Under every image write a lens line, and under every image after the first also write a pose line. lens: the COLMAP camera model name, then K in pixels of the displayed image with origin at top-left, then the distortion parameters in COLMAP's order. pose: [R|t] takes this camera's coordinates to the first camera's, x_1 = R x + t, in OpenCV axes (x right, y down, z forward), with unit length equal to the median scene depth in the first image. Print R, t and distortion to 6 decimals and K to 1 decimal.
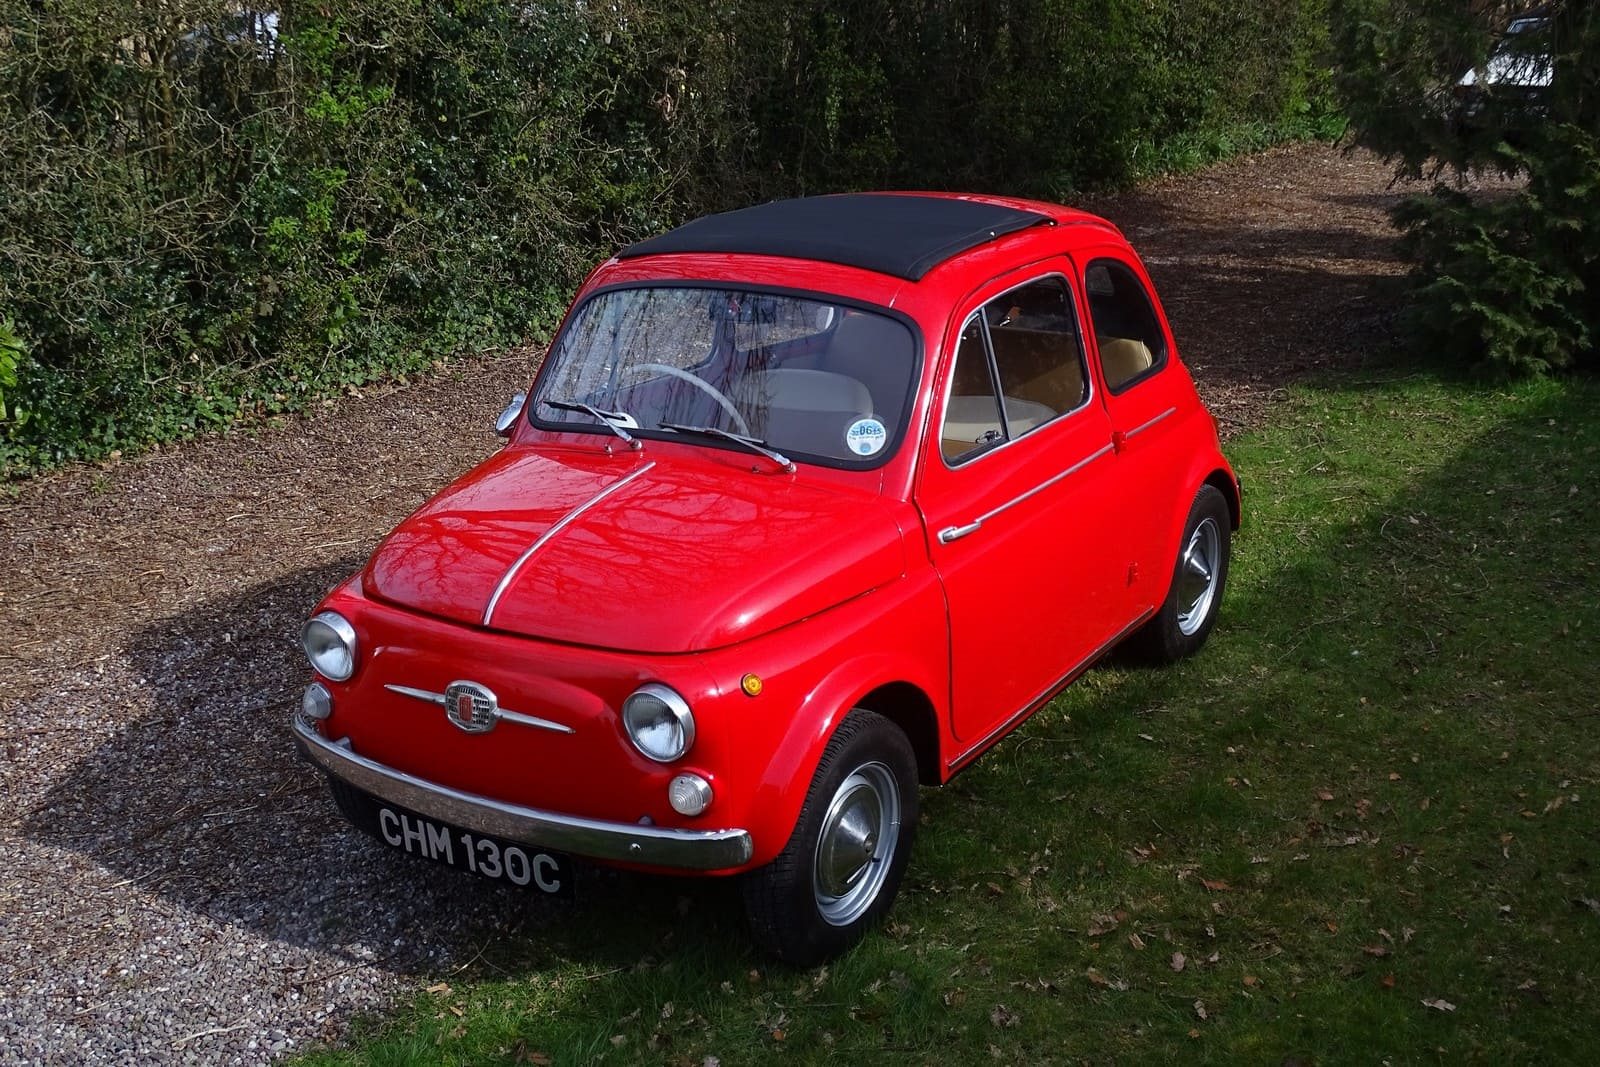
lens RADIAL K [[1761.7, 0, 792.6], [0, 1761.7, 497.1], [0, 0, 1]] dist [0.009468, 0.000000]
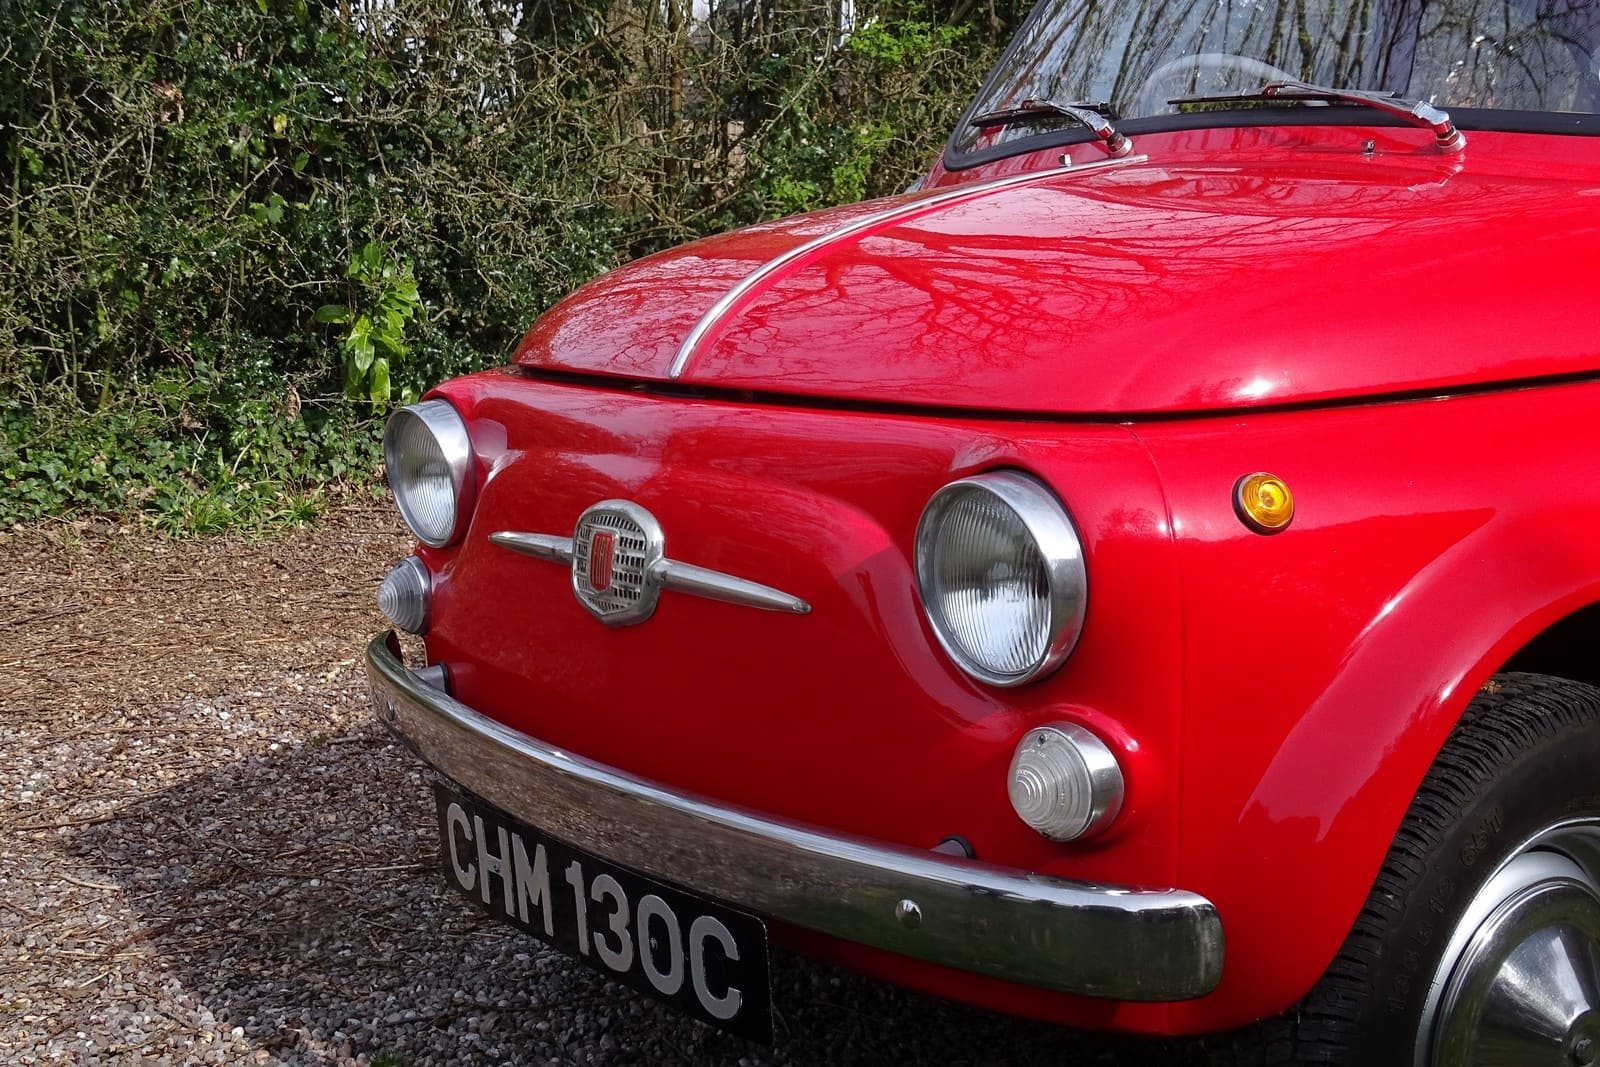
lens RADIAL K [[2068.9, 0, 790.3], [0, 2068.9, 476.1], [0, 0, 1]] dist [0.025542, 0.000000]
pose [[0.932699, 0.061106, -0.355441, 0.034661], [-0.113809, 0.985054, -0.129293, 0.155155], [0.342227, 0.161044, 0.925713, 0.528727]]
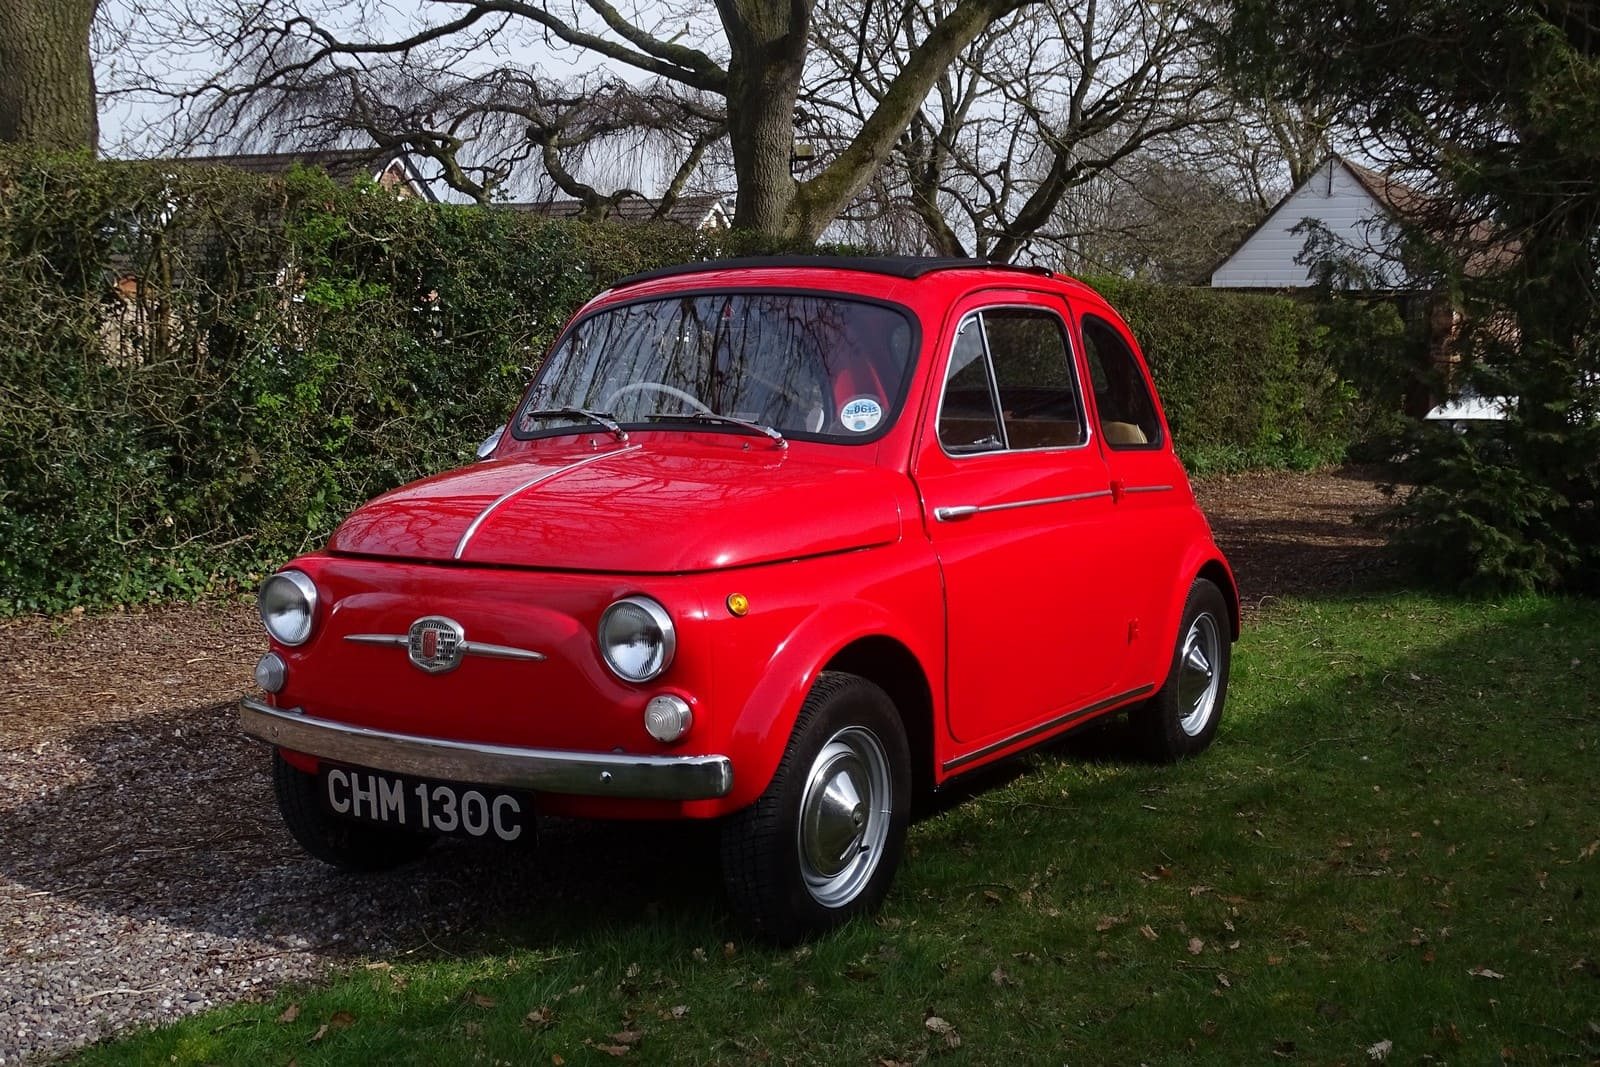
lens RADIAL K [[1761.7, 0, 797.1], [0, 1761.7, 509.8], [0, 0, 1]] dist [0.009468, 0.000000]
pose [[0.999562, 0.026691, 0.012750, -0.004644], [-0.023524, 0.978606, -0.204393, 0.229657], [-0.017932, 0.204003, 0.978806, 0.065456]]
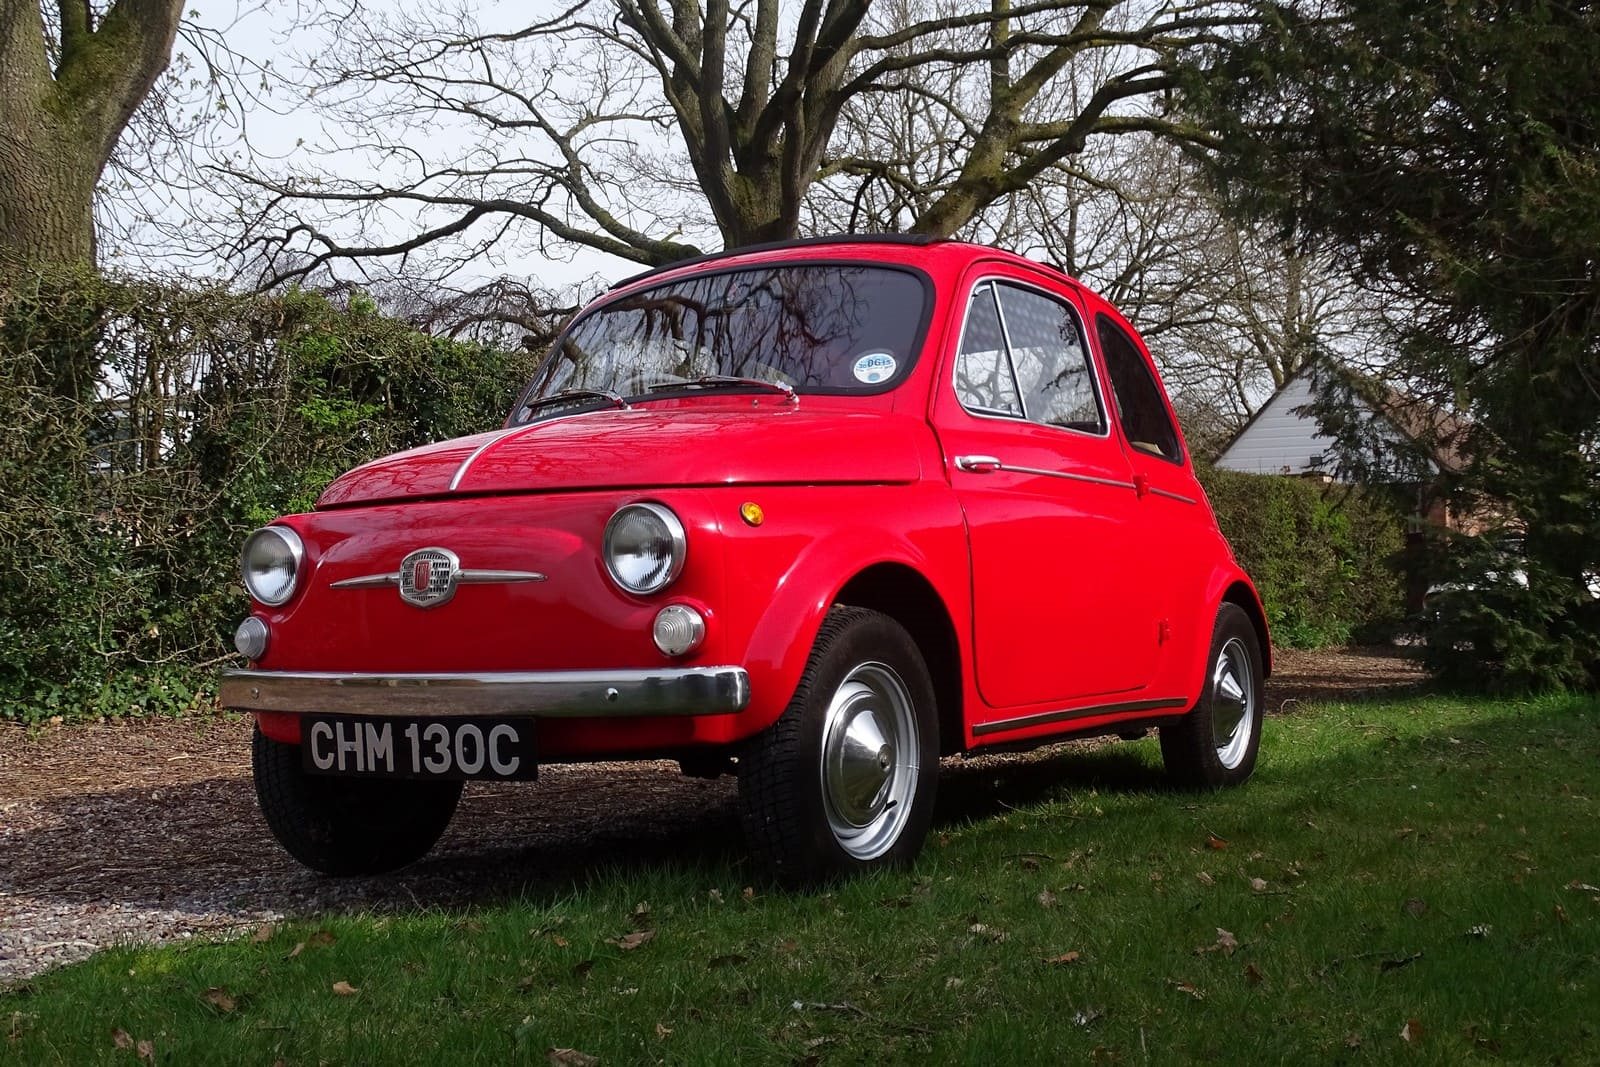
lens RADIAL K [[1761.7, 0, 792.1], [0, 1761.7, 499.0], [0, 0, 1]] dist [0.009468, 0.000000]
pose [[0.999897, 0.009798, 0.010468, -0.011484], [-0.005727, 0.942236, -0.334902, 0.364644], [-0.013144, 0.334808, 0.942195, 0.156847]]
